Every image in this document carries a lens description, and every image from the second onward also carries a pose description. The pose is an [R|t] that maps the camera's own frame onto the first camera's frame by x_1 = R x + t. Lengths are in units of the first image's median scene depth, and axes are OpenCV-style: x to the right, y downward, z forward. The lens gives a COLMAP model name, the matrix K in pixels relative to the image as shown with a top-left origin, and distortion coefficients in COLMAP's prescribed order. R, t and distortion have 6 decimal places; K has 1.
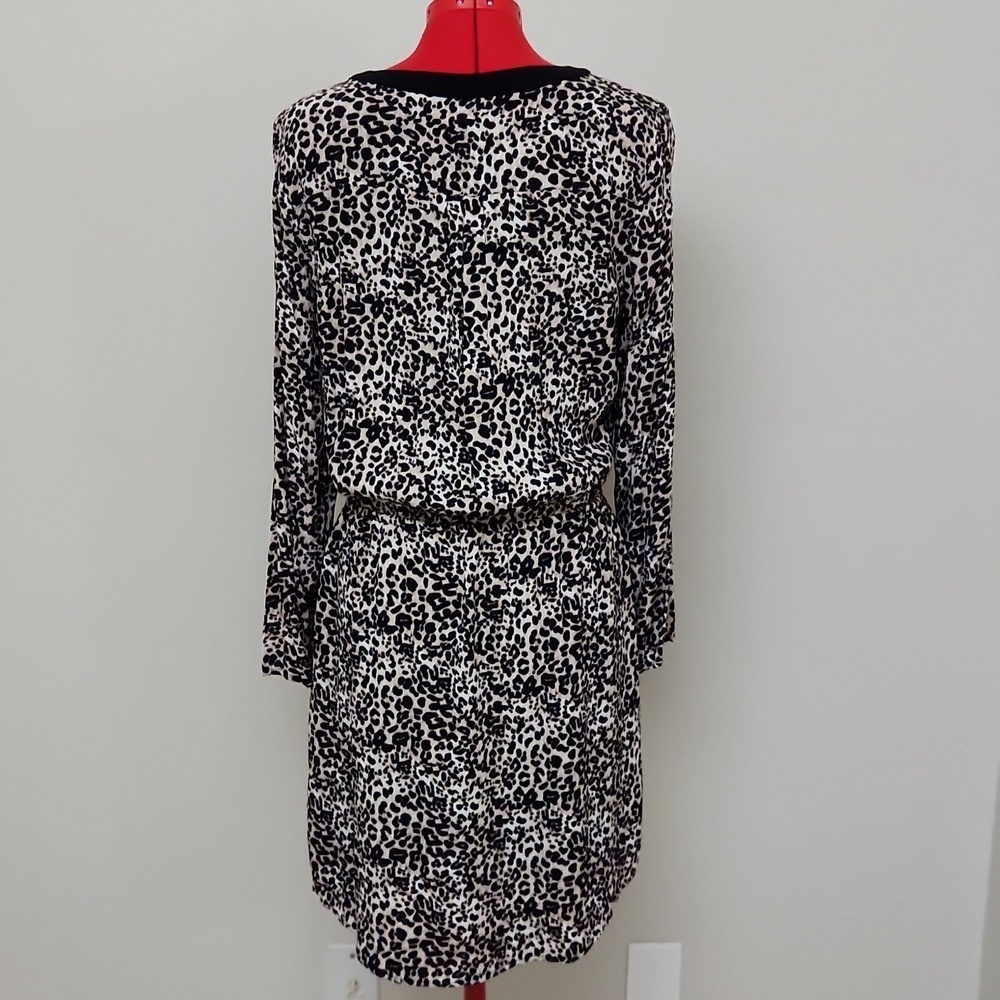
lens RADIAL K [[1710.6, 0, 496.2], [0, 1710.6, 516.4], [0, 0, 1]] dist [0.071010, -0.159764]
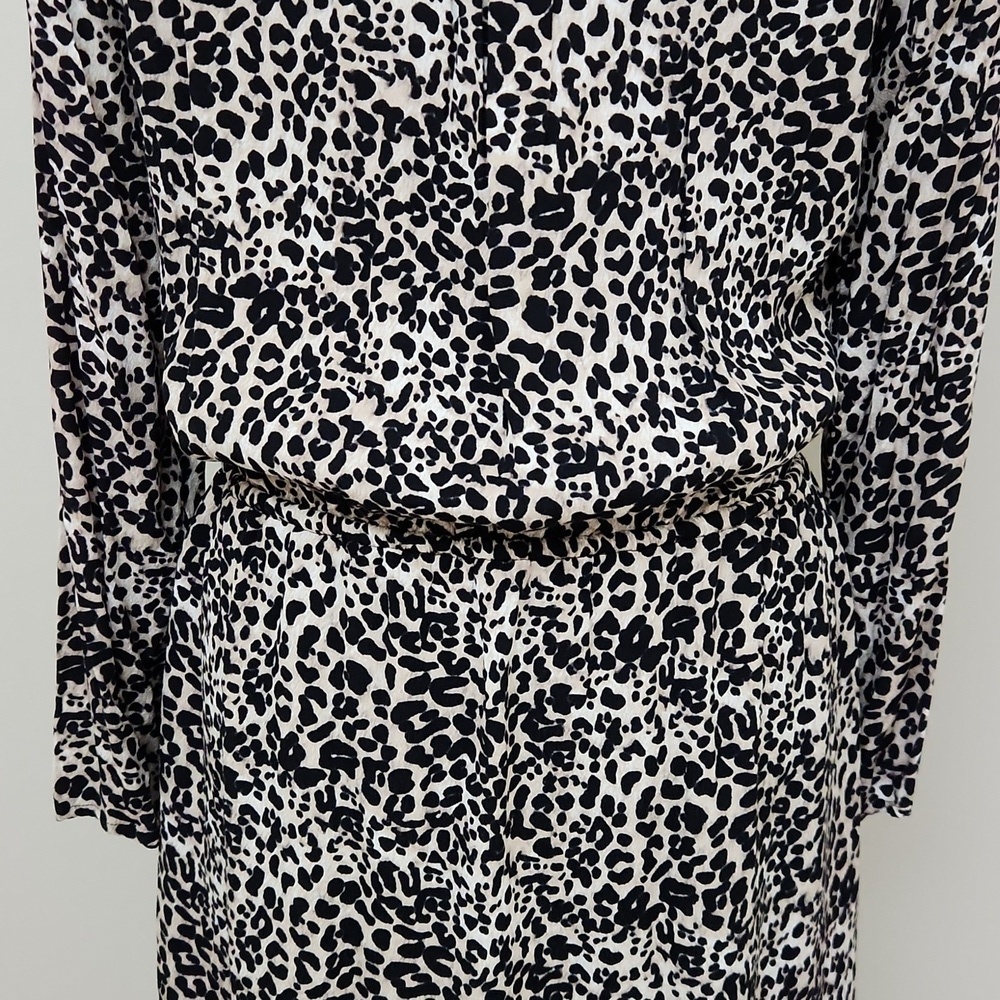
lens RADIAL K [[1710.6, 0, 496.2], [0, 1710.6, 516.4], [0, 0, 1]] dist [0.071010, -0.159764]
pose [[0.999532, 0.016977, -0.025457, -0.005631], [-0.014489, 0.995380, 0.094914, -0.039401], [0.026950, -0.094501, 0.995160, 0.589563]]
